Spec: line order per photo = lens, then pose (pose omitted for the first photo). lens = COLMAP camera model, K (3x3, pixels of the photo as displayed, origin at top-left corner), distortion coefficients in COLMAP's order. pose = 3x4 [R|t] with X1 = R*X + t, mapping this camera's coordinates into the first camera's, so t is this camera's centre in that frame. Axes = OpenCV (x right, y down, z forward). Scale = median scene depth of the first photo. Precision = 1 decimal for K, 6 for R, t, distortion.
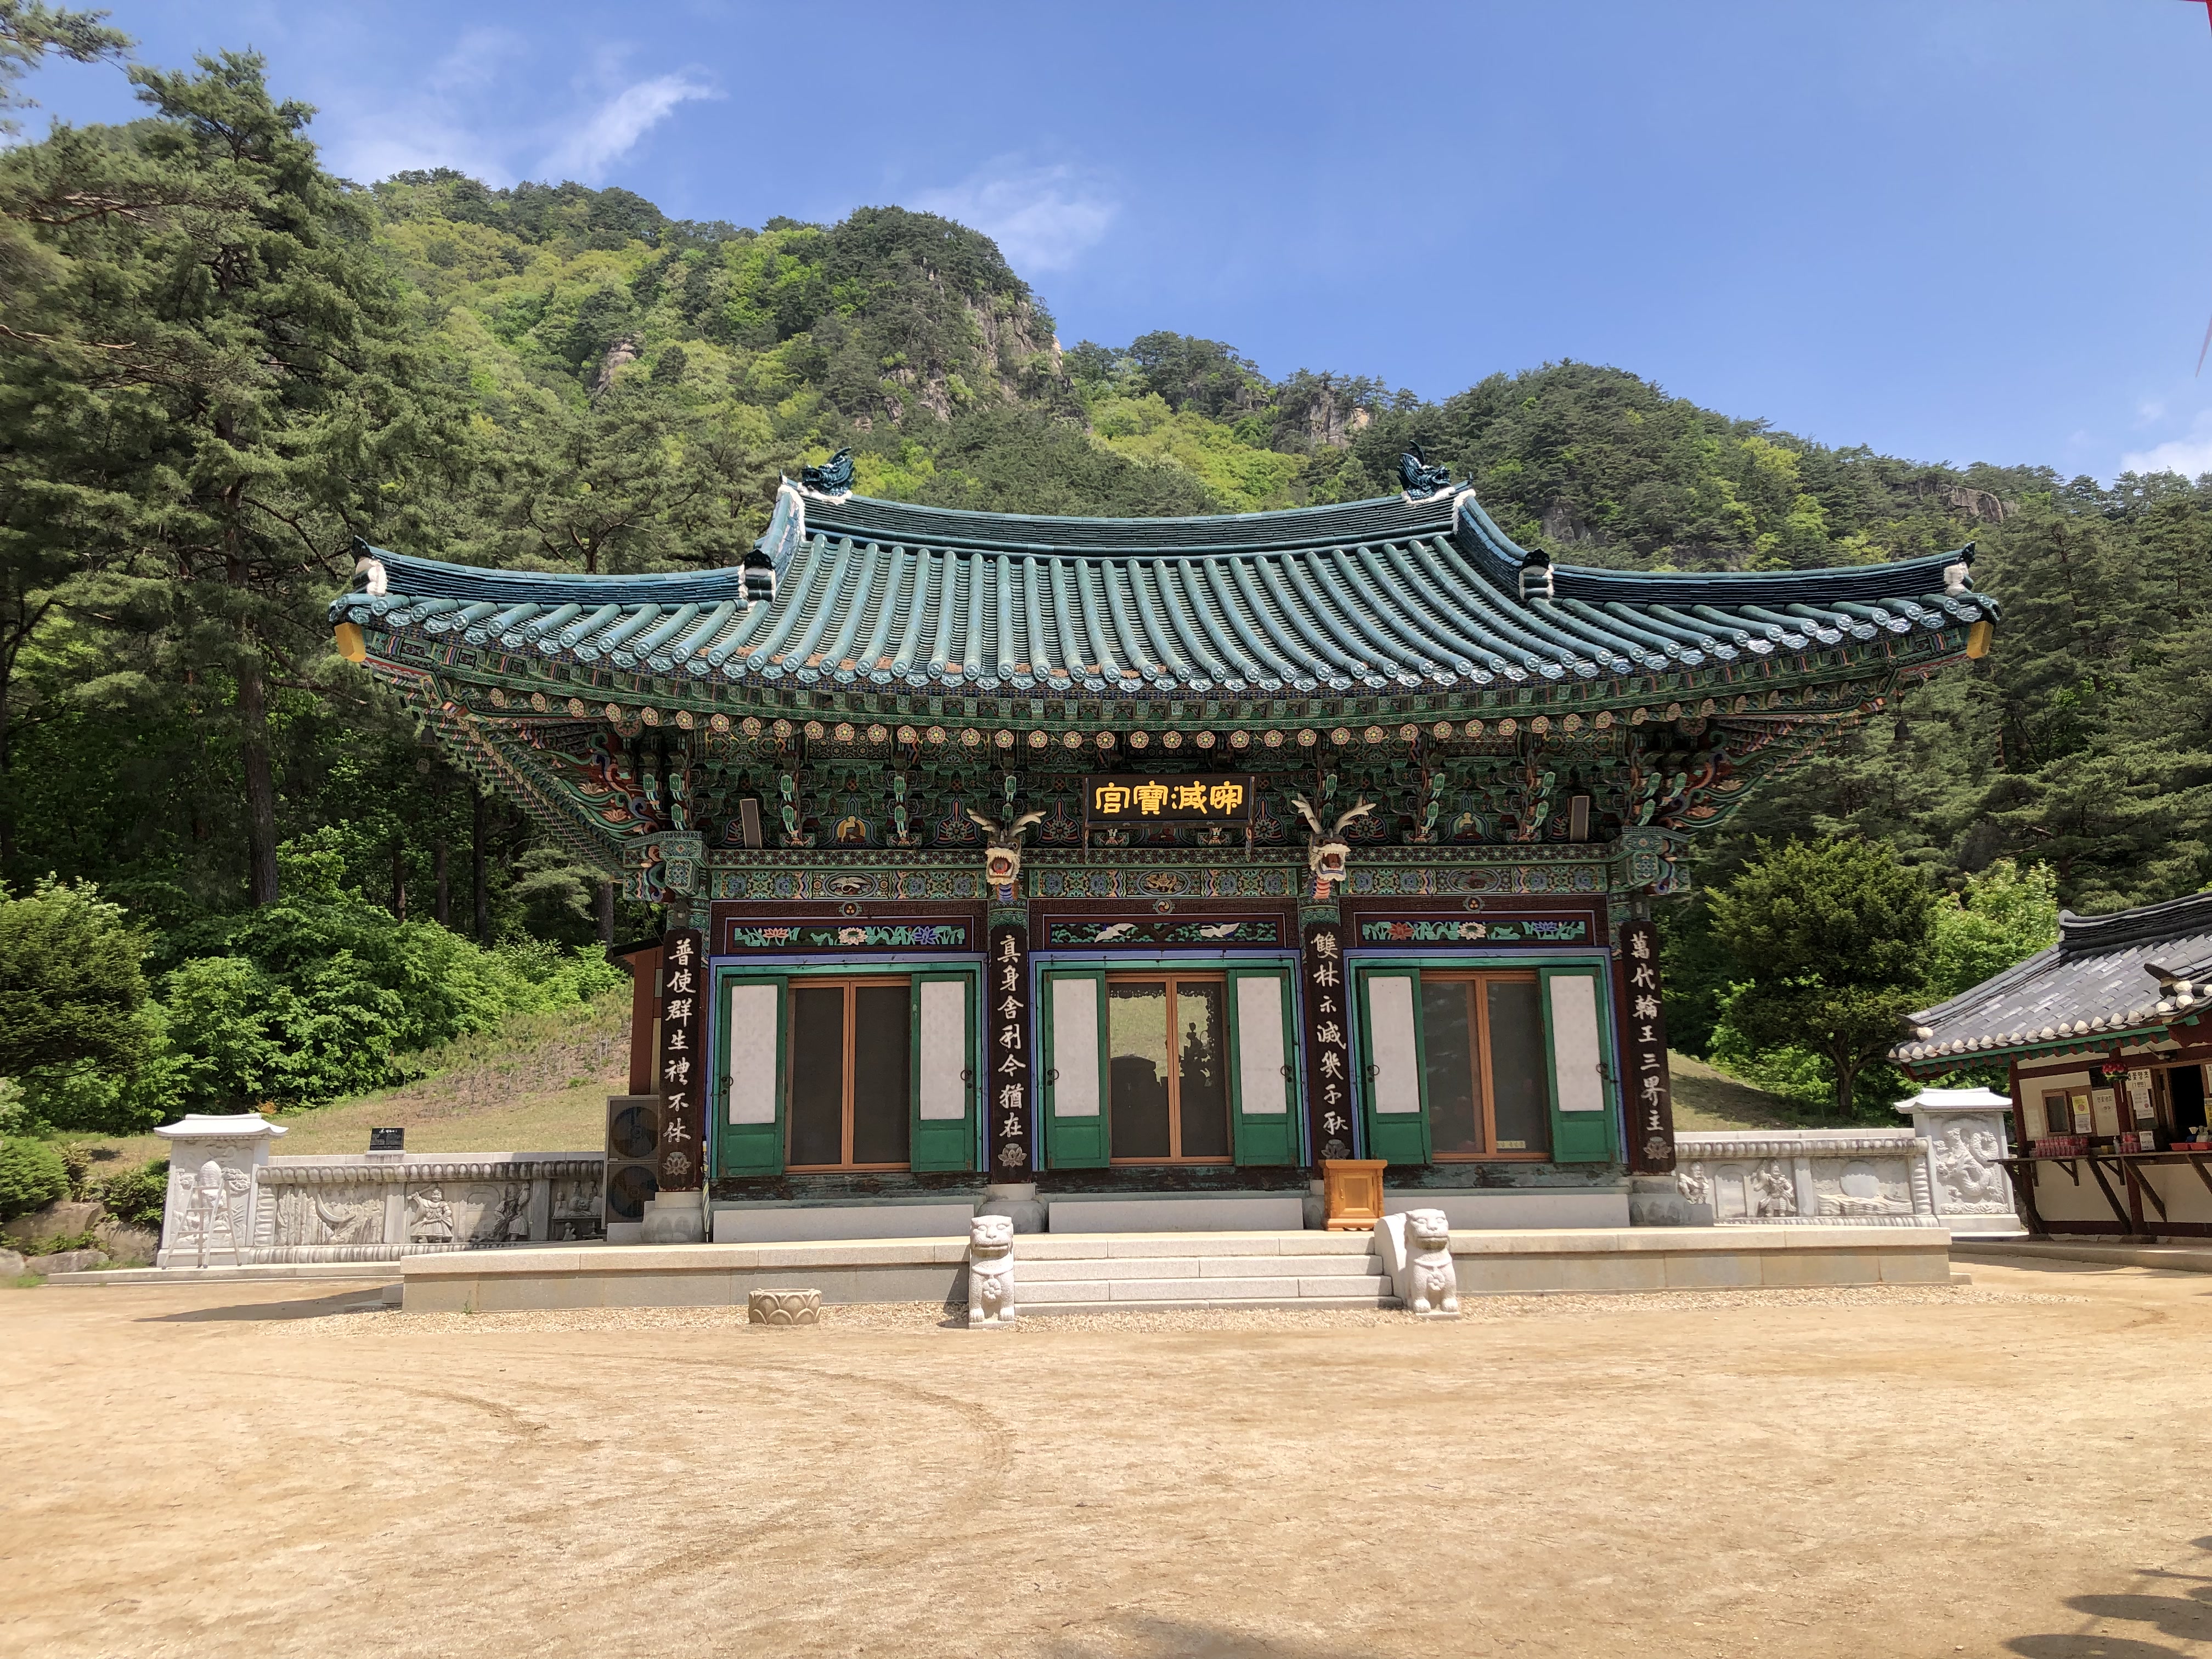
lens RADIAL K [[1816.9, 0, 1096.1], [0, 1816.9, 804.6], [0, 0, 1]] dist [0.030408, -0.022702]
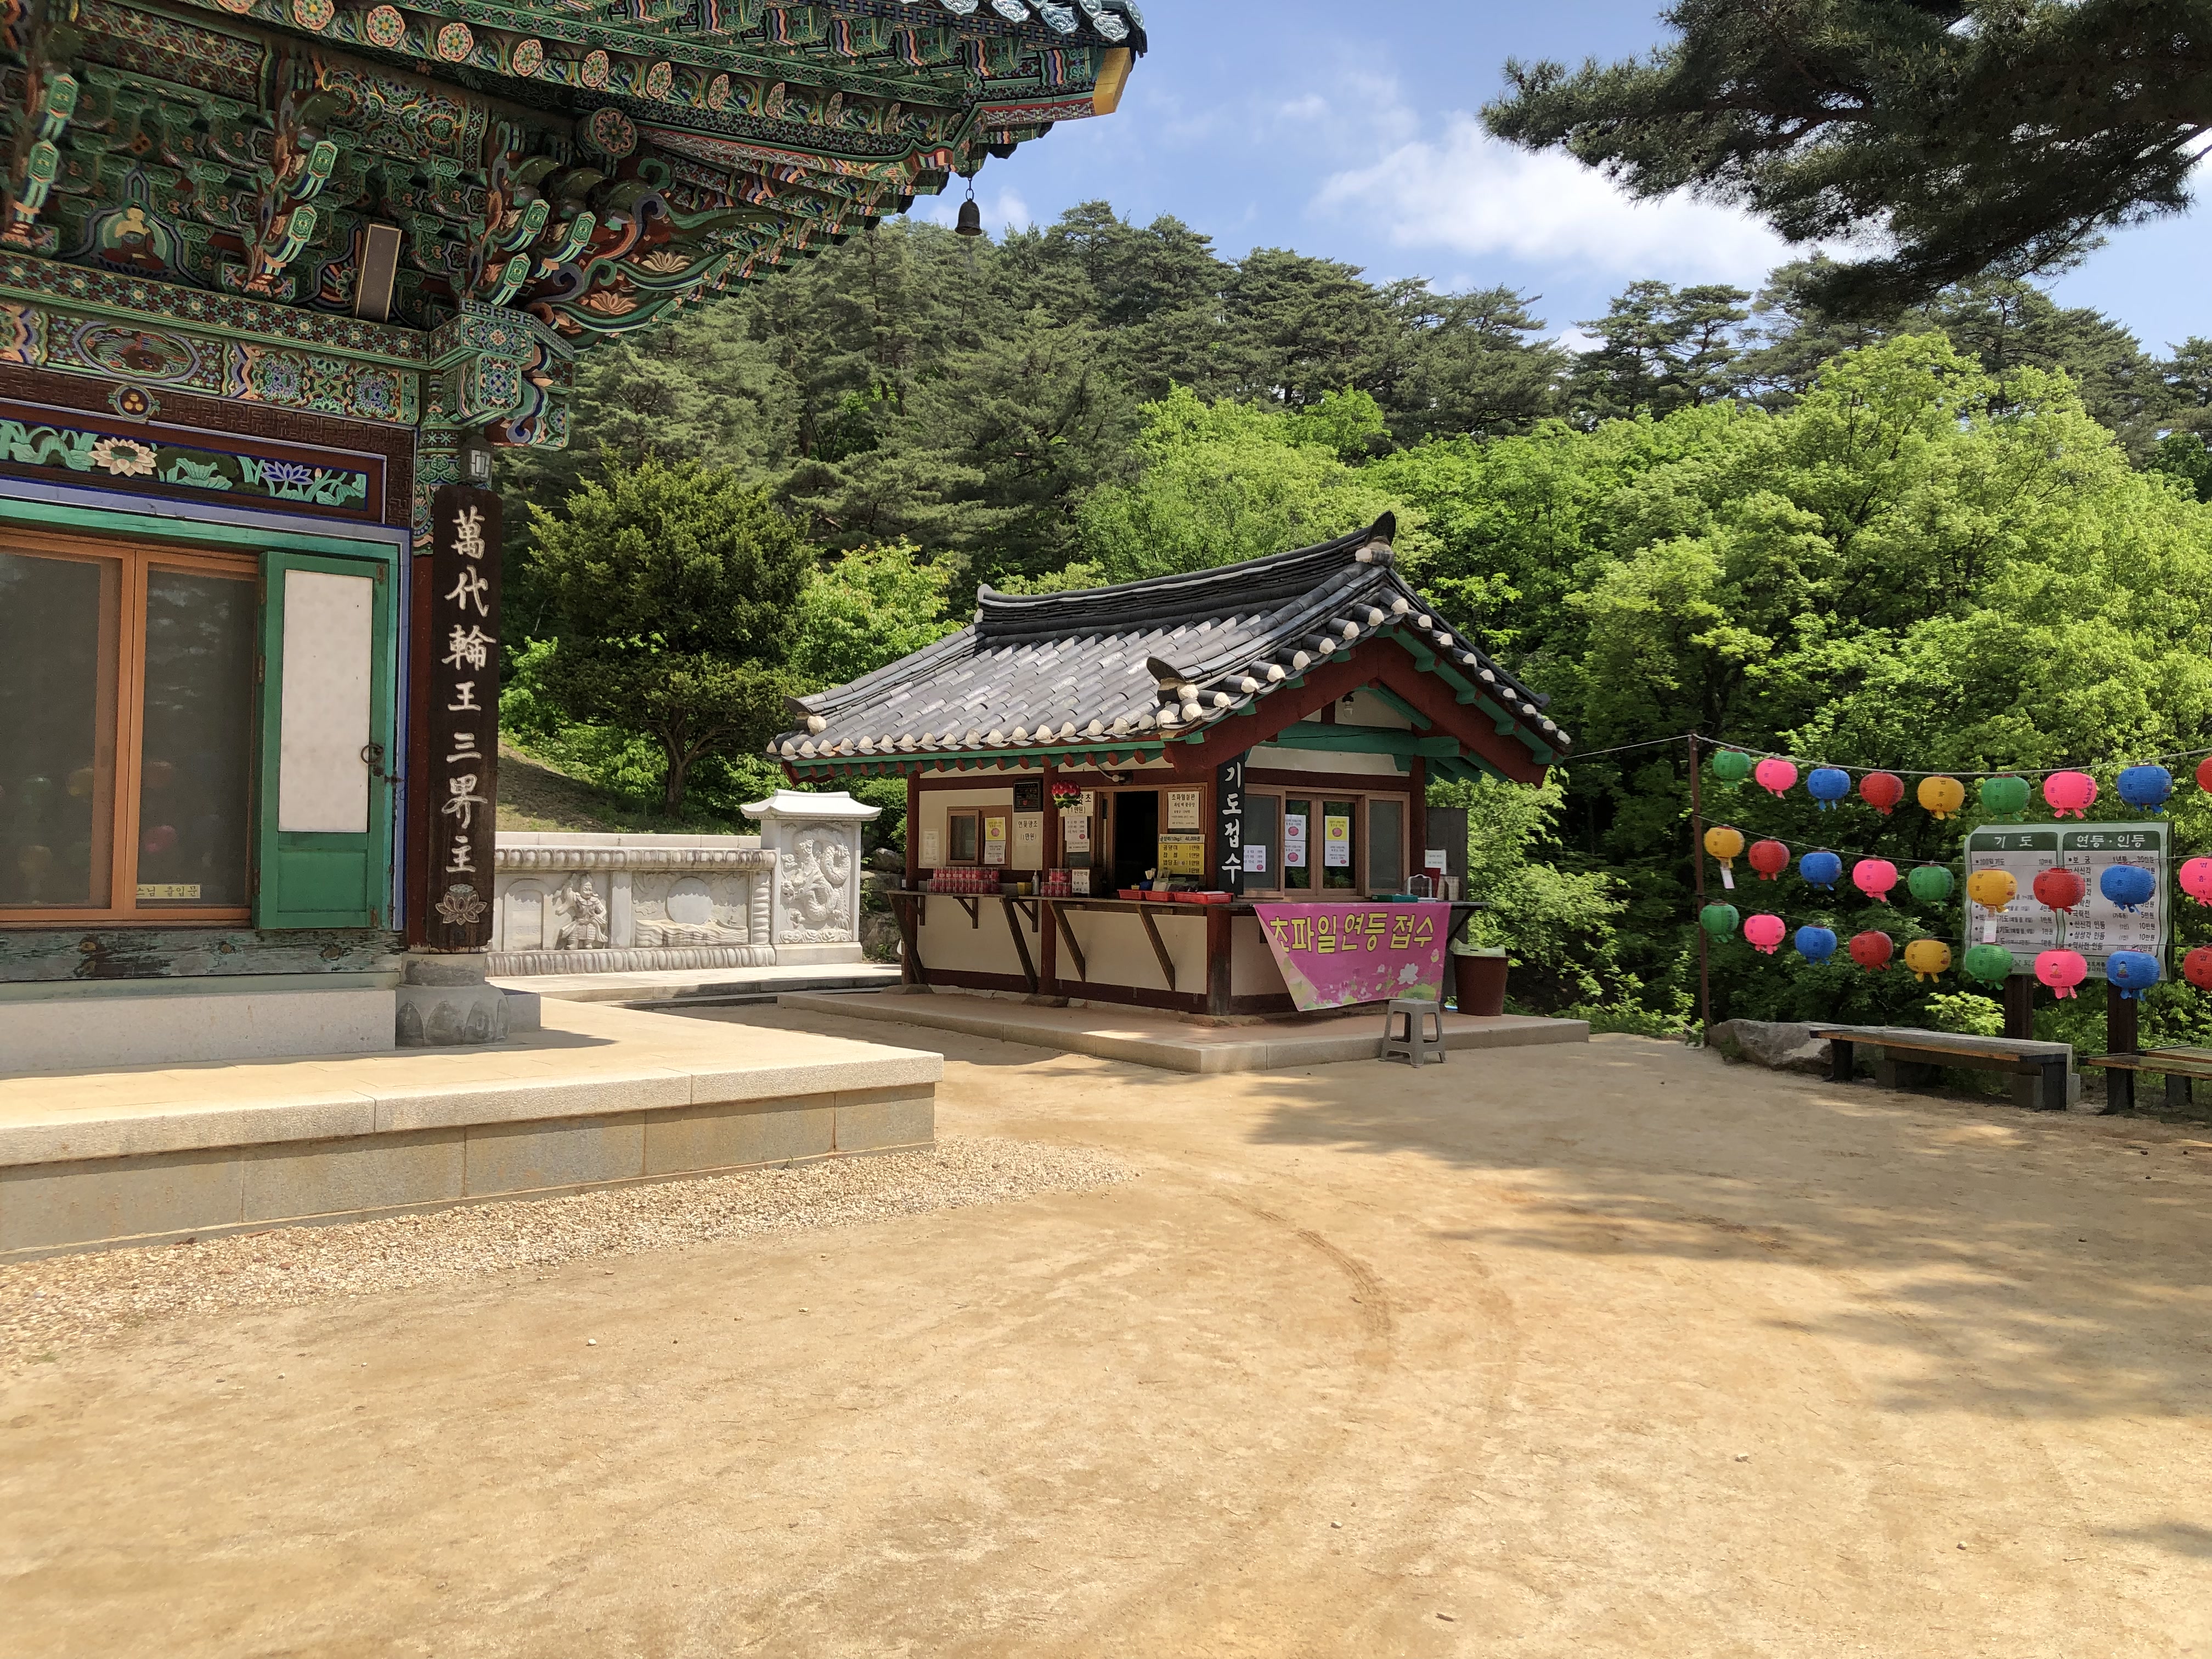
lens RADIAL K [[1816.9, 0, 1087.9], [0, 1816.9, 812.0], [0, 0, 1]] dist [0.030408, -0.022702]
pose [[0.791434, 0.043906, 0.609675, 0.116695], [-0.157643, 0.978337, 0.134185, 0.055936], [-0.590576, -0.202310, 0.781211, 0.448459]]
